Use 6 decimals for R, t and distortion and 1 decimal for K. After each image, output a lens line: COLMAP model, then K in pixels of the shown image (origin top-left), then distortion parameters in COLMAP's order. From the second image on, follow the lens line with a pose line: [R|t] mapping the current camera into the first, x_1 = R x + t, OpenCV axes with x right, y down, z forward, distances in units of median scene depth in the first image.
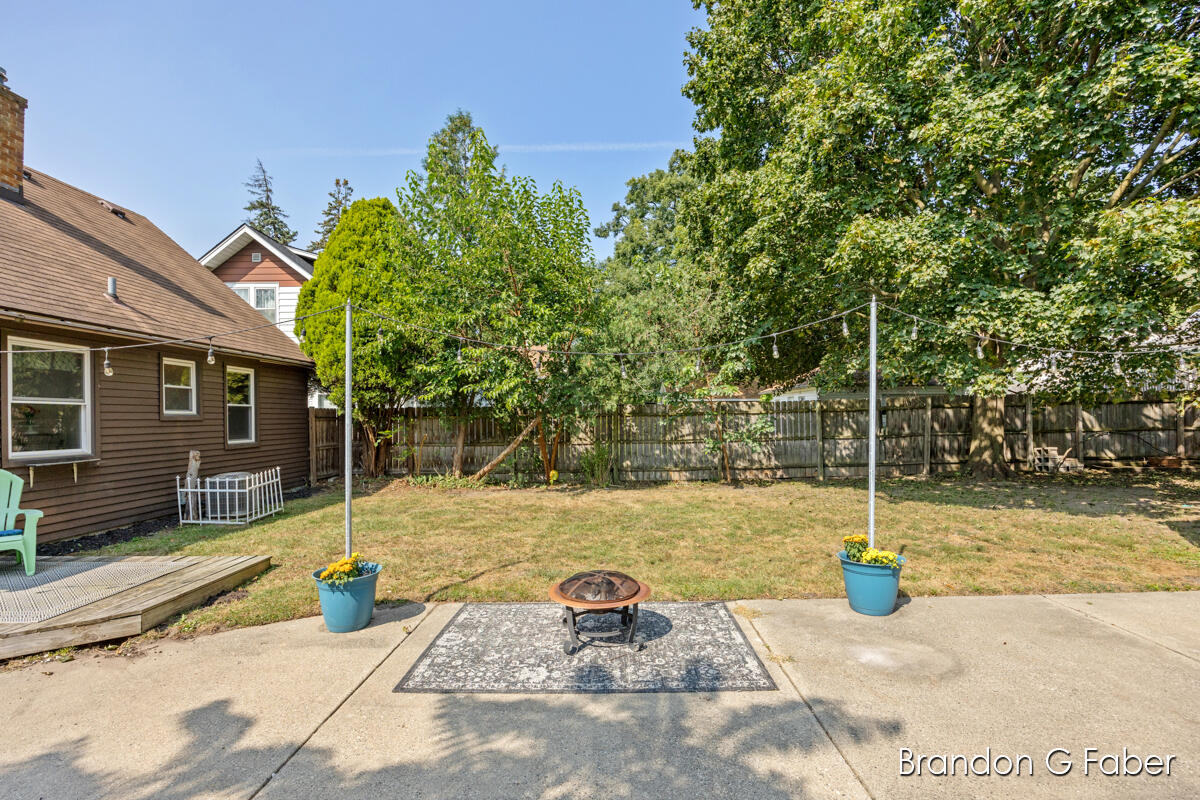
lens RADIAL K [[539.7, 0, 593.8], [0, 539.7, 421.0], [0, 0, 1]] dist [-0.015215, -0.000043]
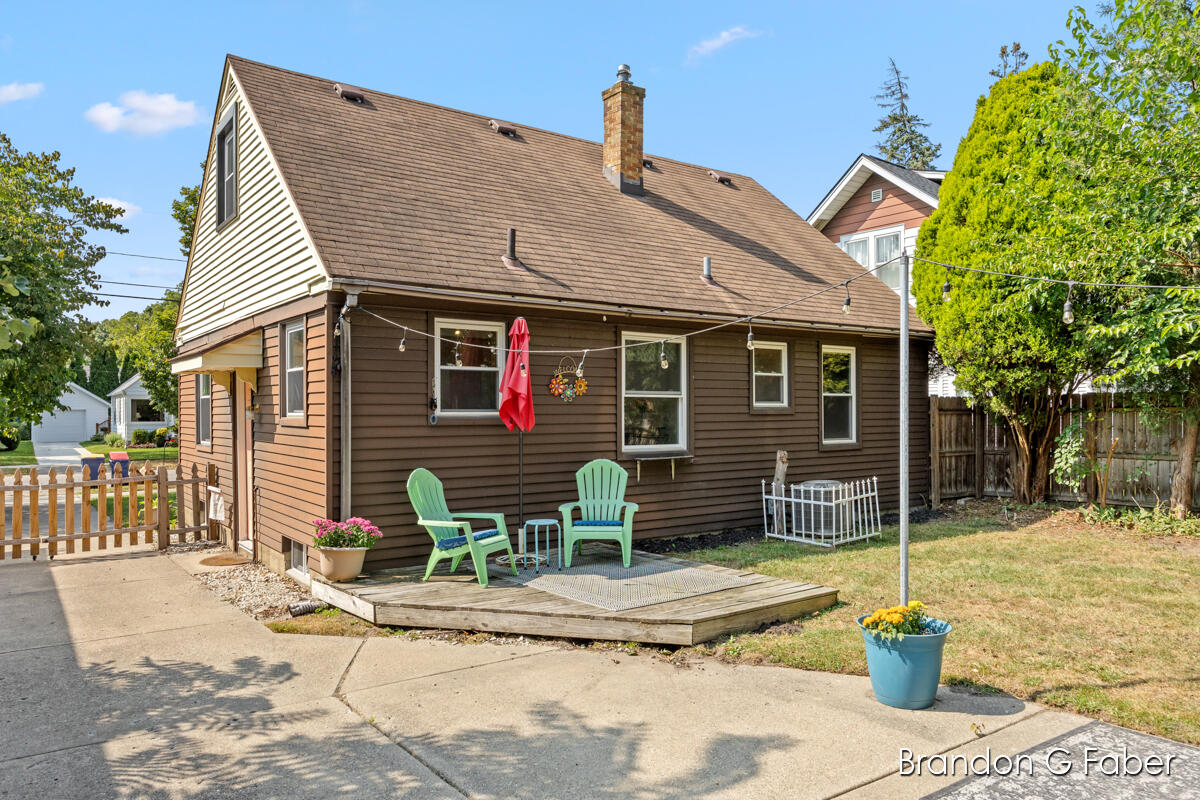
lens RADIAL K [[820.2, 0, 601.1], [0, 820.2, 411.3], [0, 0, 1]] dist [-0.003816, 0.000992]
pose [[0.609551, -0.000276, -0.792746, 0.094701], [-0.003060, 0.999992, -0.002701, -0.001584], [0.792741, 0.004072, 0.609546, 0.002810]]
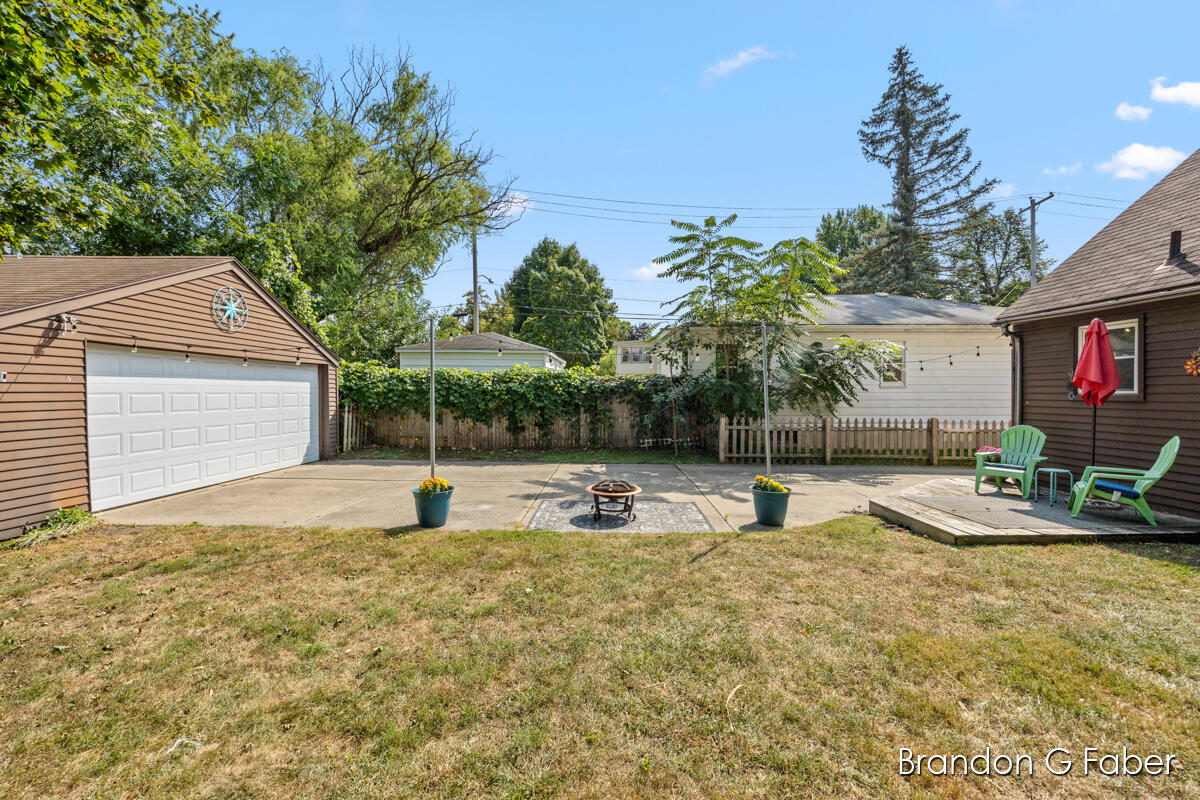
lens RADIAL K [[478.2, 0, 601.6], [0, 478.2, 396.6], [0, 0, 1]] dist [-0.001058, -0.000364]
pose [[-0.999756, 0.006566, -0.021073, 0.044855], [0.006272, 0.999882, 0.014001, -0.010658], [0.021162, 0.013865, -0.999680, 1.343938]]
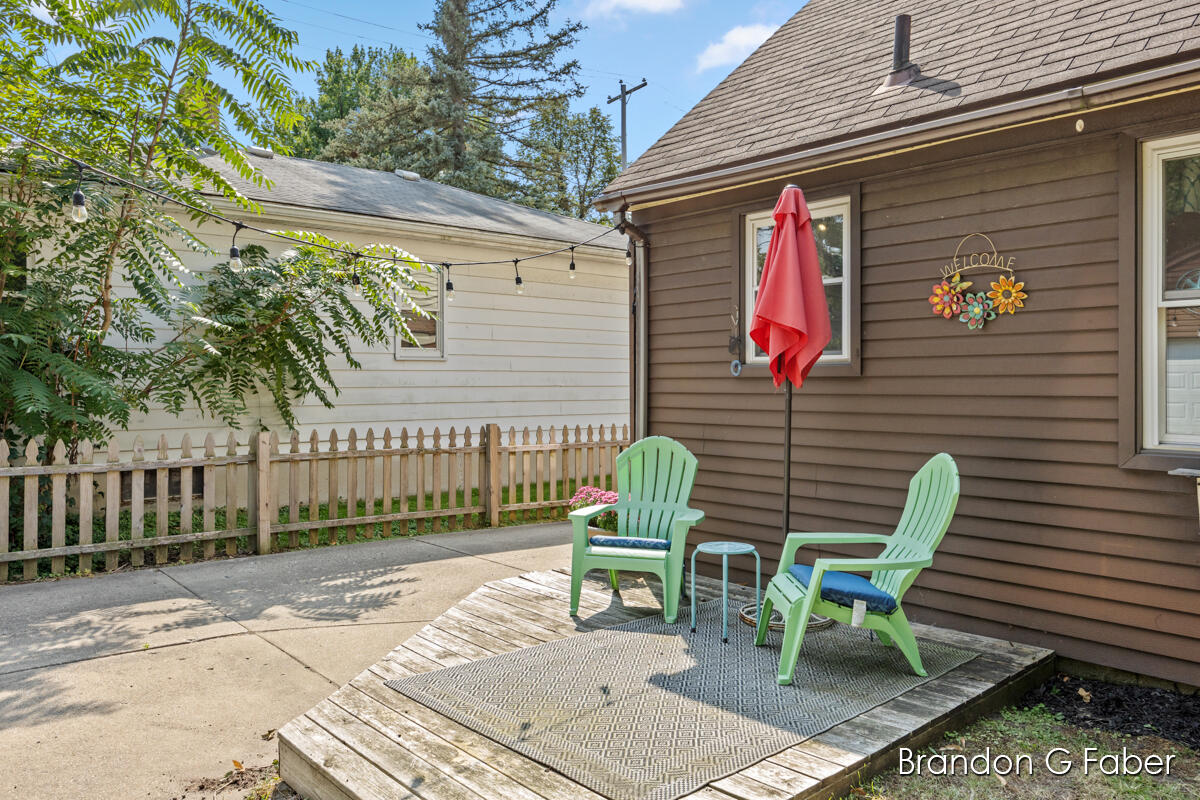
lens RADIAL K [[880.4, 0, 599.1], [0, 880.4, 382.9], [0, 0, 1]] dist [0.002940, 0.002763]
pose [[-0.740740, 0.007183, -0.671753, -0.269750], [0.001298, 0.999956, 0.009261, 0.011890], [0.671790, 0.005988, -0.740717, 0.940277]]
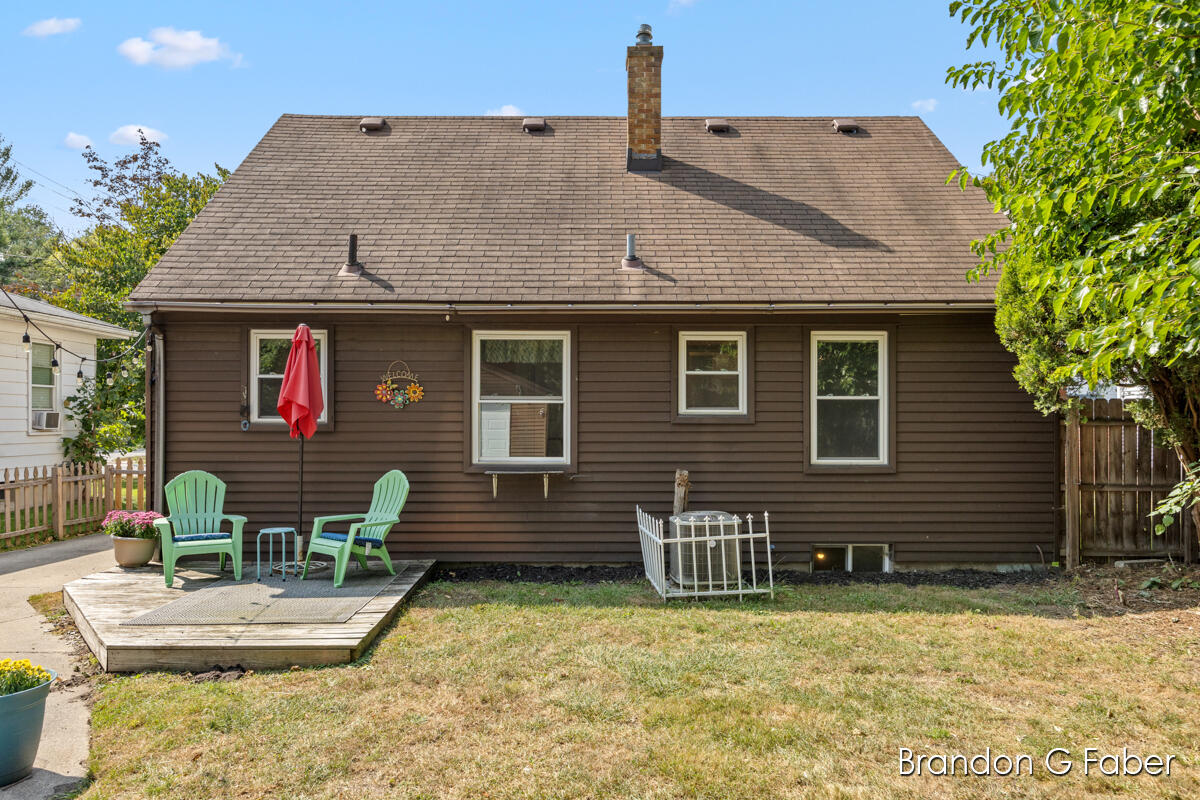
lens RADIAL K [[820.2, 0, 601.1], [0, 820.2, 411.3], [0, 0, 1]] dist [-0.003816, 0.000992]
pose [[0.030458, -0.005276, -0.999522, 0.257158], [-0.008461, 0.999949, -0.005536, -0.010472], [0.999500, 0.008626, 0.030411, 0.910691]]
